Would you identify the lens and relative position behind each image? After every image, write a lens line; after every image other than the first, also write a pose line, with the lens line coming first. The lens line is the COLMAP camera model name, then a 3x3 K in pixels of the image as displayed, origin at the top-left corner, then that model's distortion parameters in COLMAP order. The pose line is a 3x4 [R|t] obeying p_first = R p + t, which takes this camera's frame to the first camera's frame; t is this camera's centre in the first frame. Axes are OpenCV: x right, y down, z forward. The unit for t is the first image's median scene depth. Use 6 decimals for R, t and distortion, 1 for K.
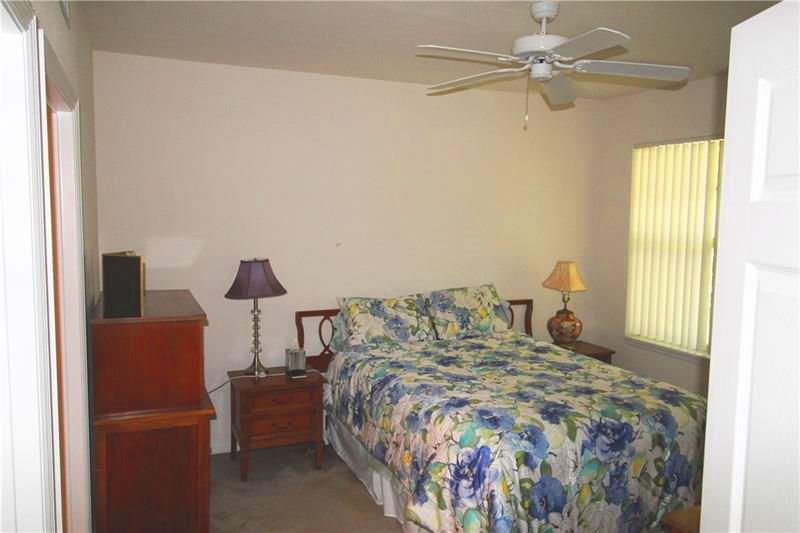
lens RADIAL K [[626.9, 0, 397.6], [0, 626.9, 267.2], [0, 0, 1]] dist [0.015639, -0.011826]
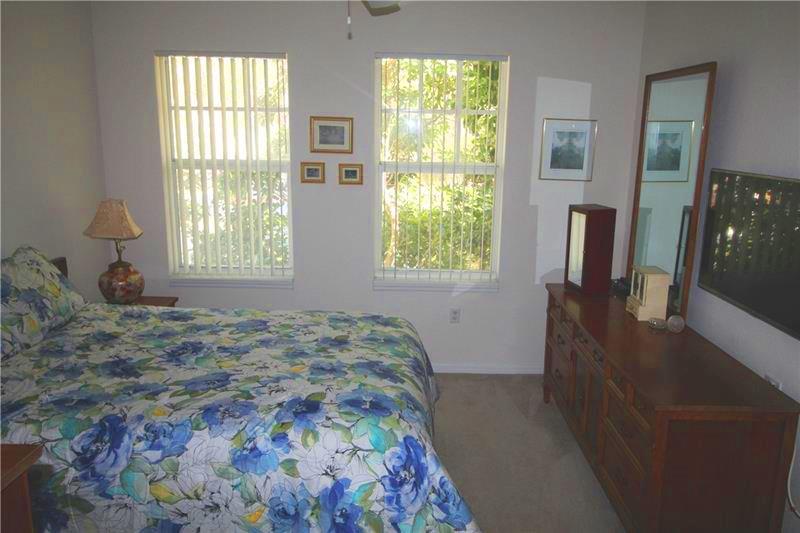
lens RADIAL K [[626.9, 0, 398.7], [0, 626.9, 269.2], [0, 0, 1]] dist [0.015639, -0.011826]
pose [[0.406705, -0.204389, 0.890402, -0.454438], [0.074797, 0.978829, 0.190522, -0.072638], [-0.910493, -0.010887, 0.413382, 0.548075]]
